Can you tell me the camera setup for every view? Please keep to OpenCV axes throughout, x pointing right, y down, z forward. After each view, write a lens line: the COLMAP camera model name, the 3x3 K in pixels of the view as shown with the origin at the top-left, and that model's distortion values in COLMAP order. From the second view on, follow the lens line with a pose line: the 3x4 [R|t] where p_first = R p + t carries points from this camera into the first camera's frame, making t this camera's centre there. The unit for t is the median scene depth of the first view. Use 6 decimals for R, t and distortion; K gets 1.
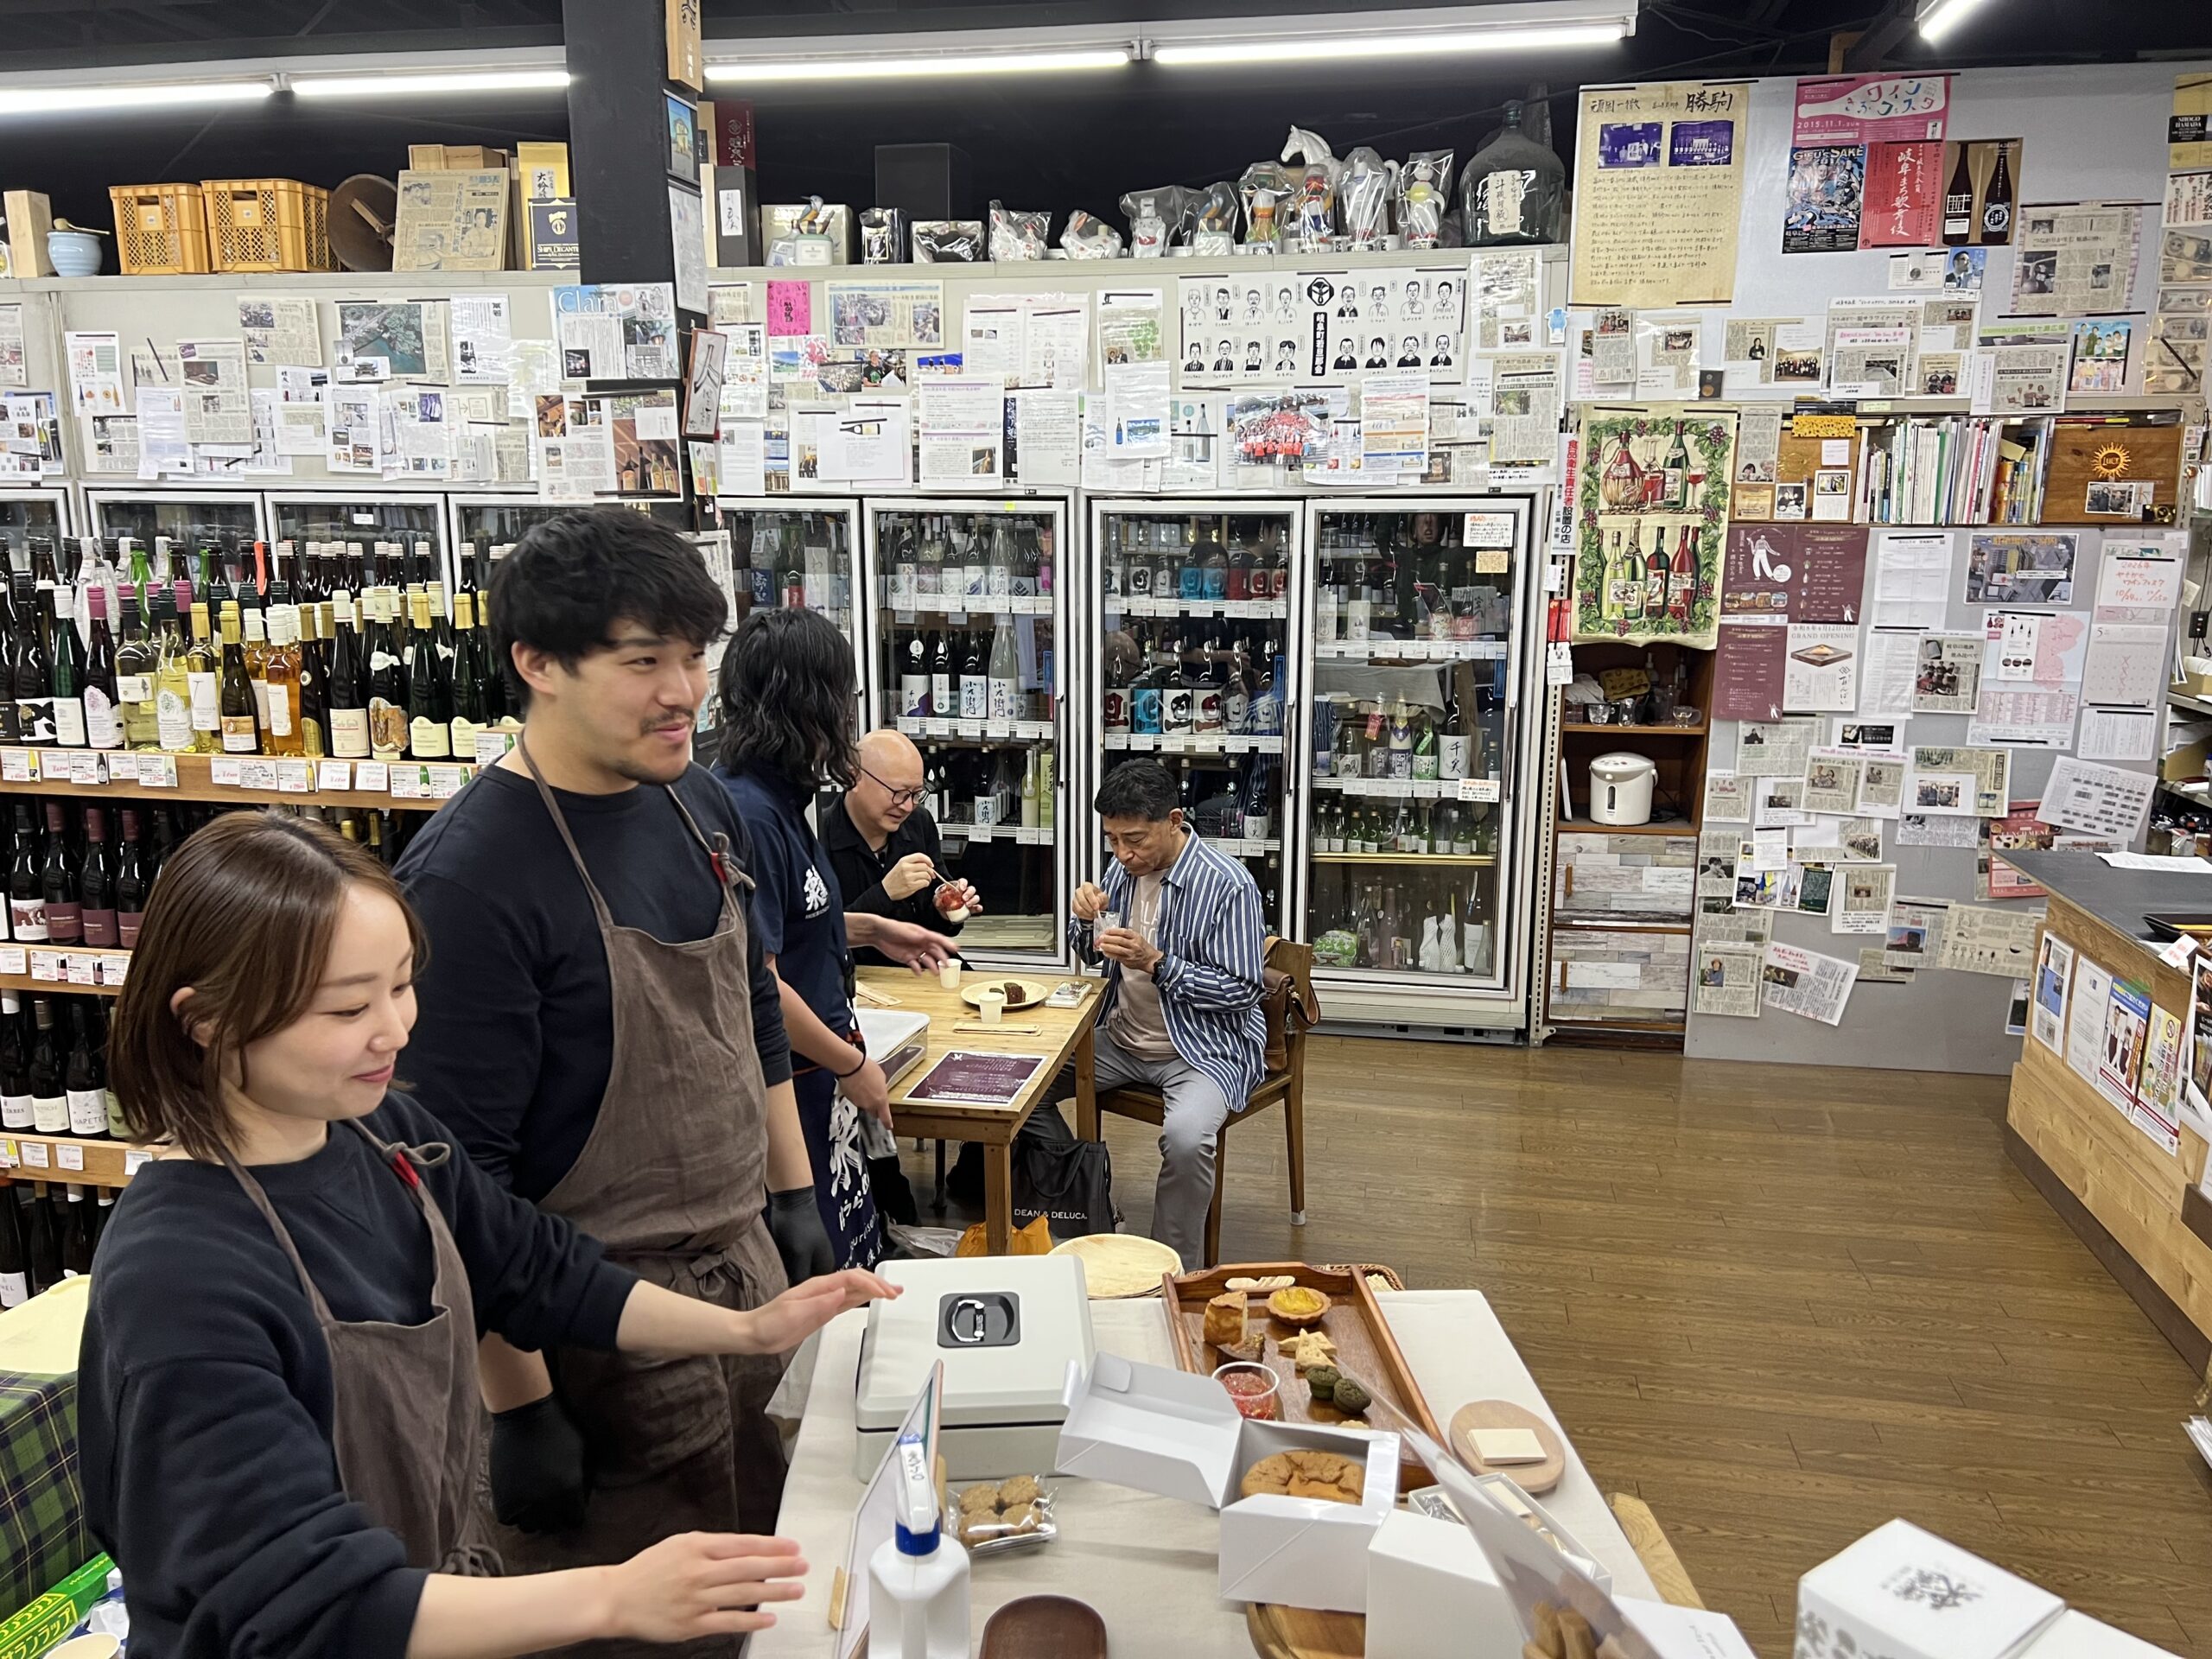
lens RADIAL K [[1678.0, 0, 1106.0], [0, 1678.0, 829.5], [0, 0, 1]] dist [0.111722, -0.221832]
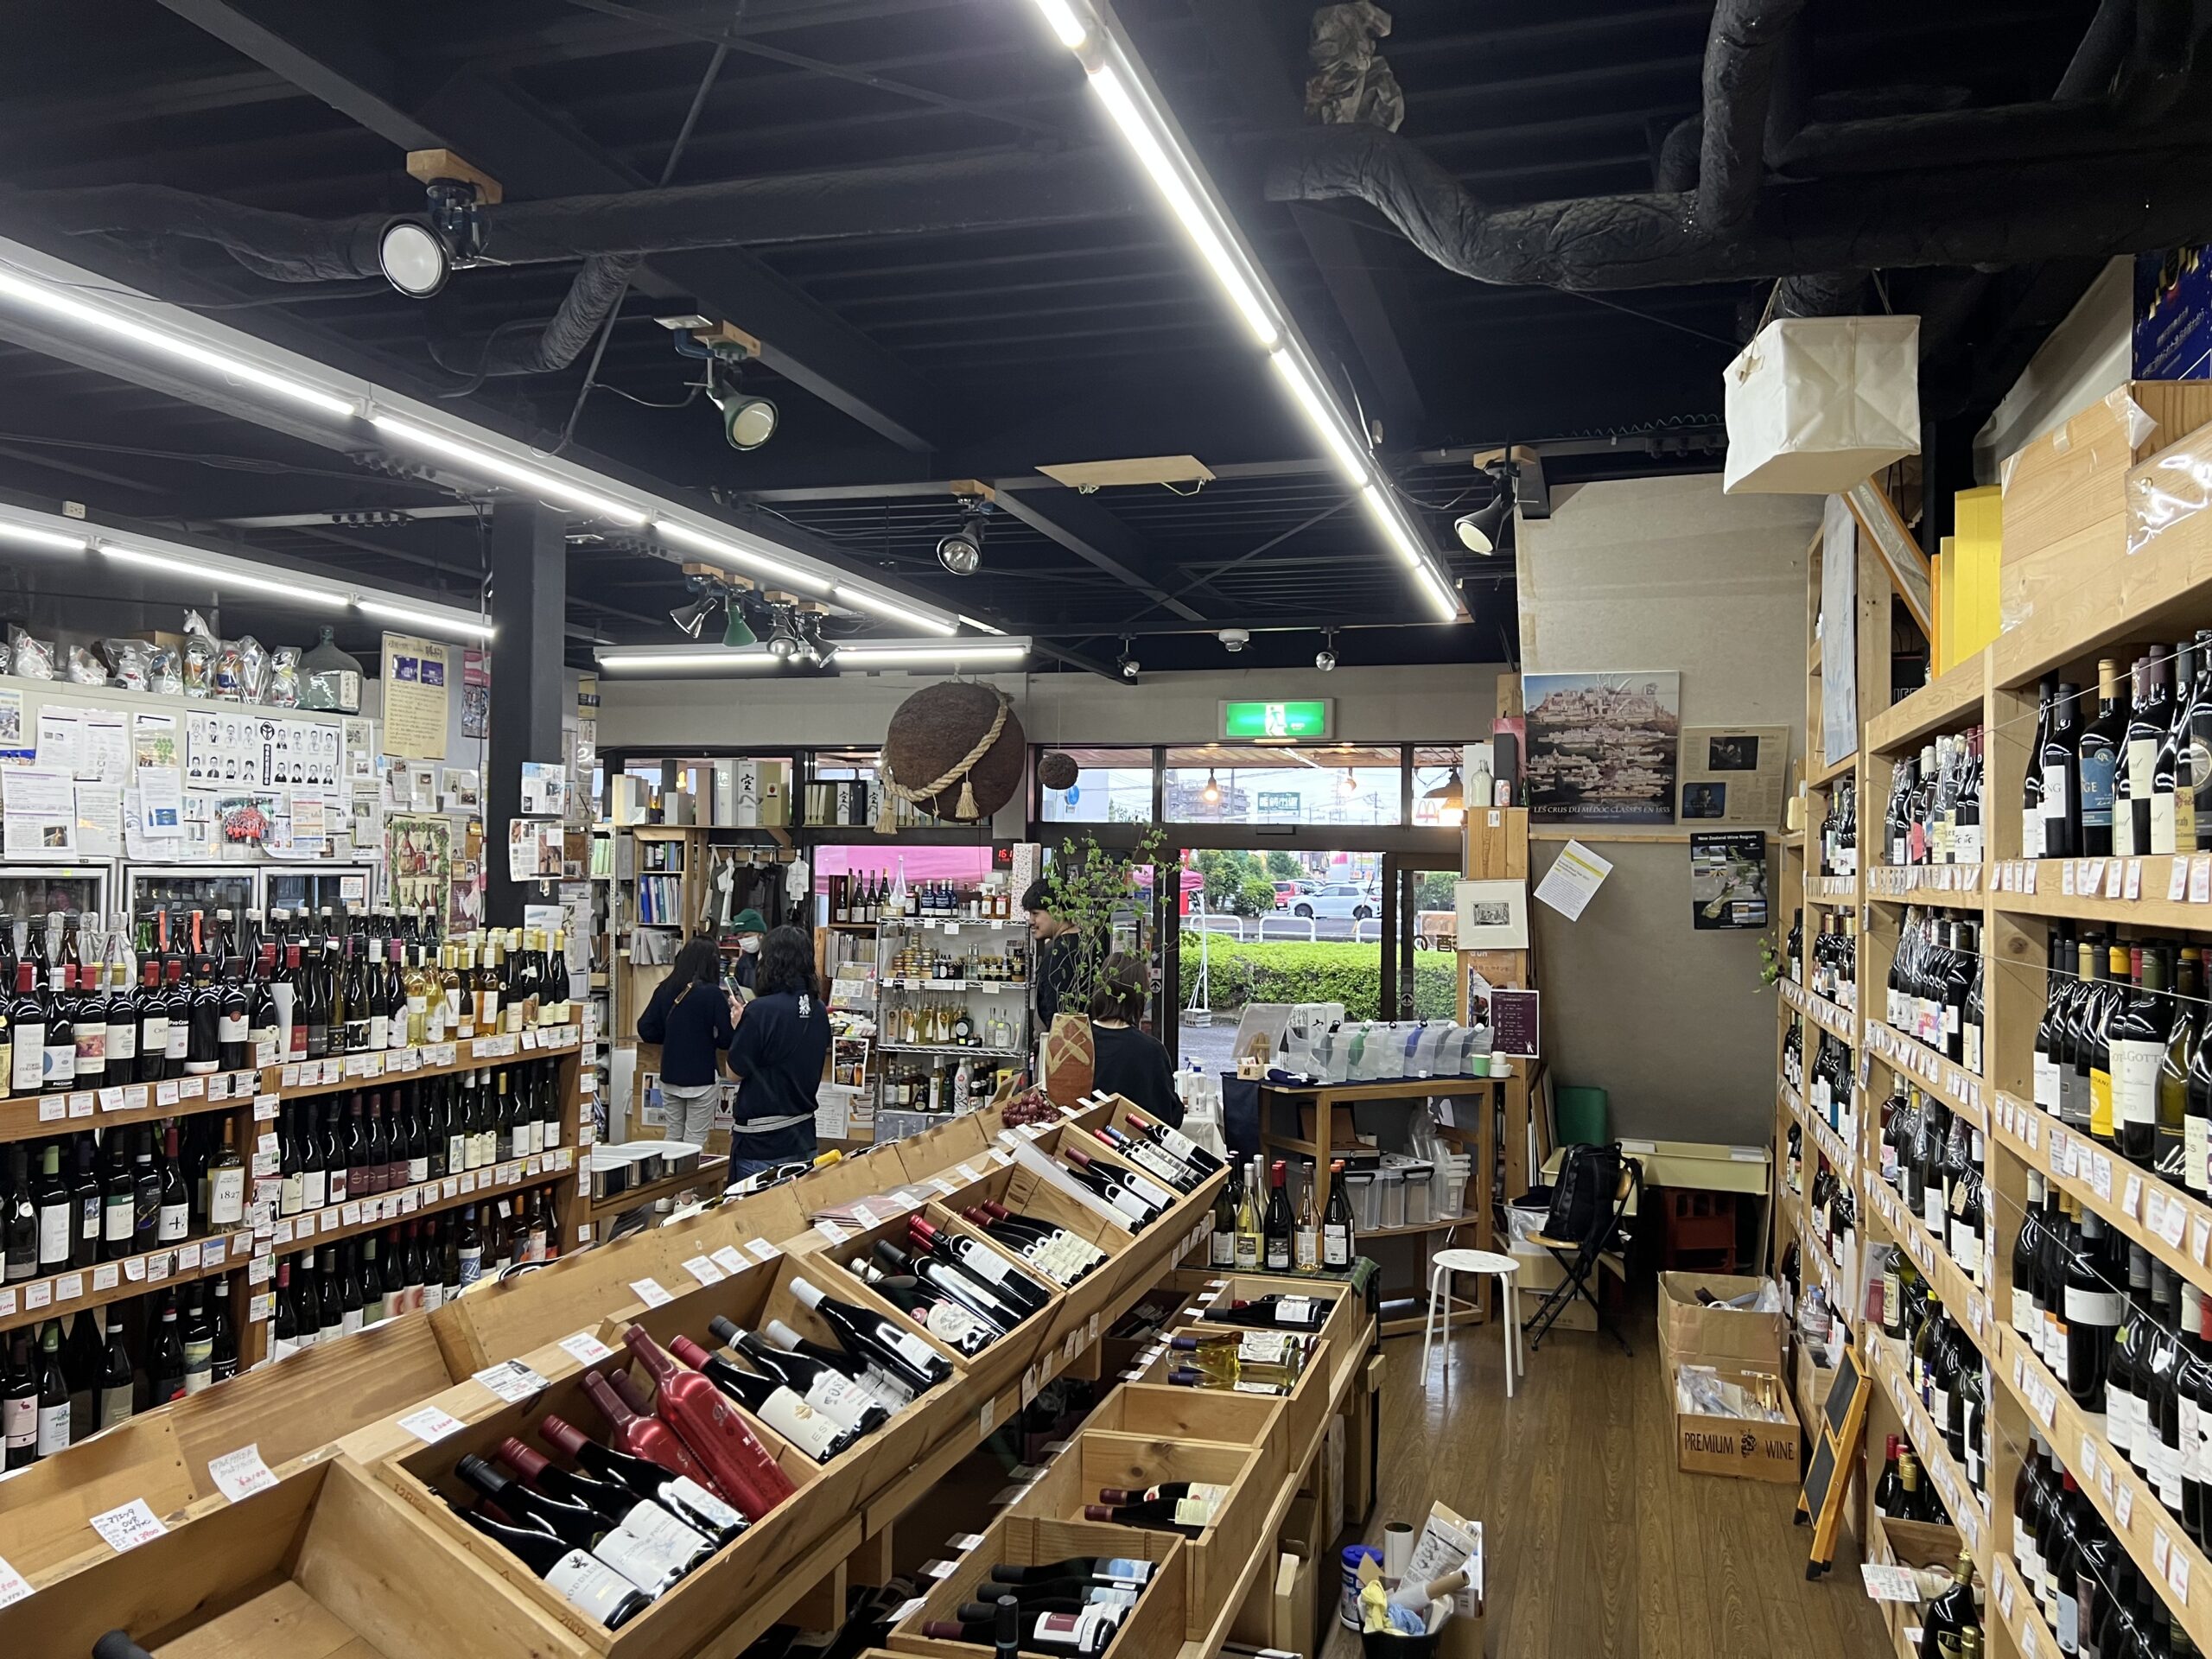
lens RADIAL K [[1643.2, 0, 1095.1], [0, 1643.2, 852.8], [0, 0, 1]] dist [0.051601, -0.046481]
pose [[0.138330, 0.007207, 0.990360, -1.206539], [0.176021, 0.983874, -0.031746, -0.039077], [-0.974619, 0.178715, 0.134831, 0.118149]]
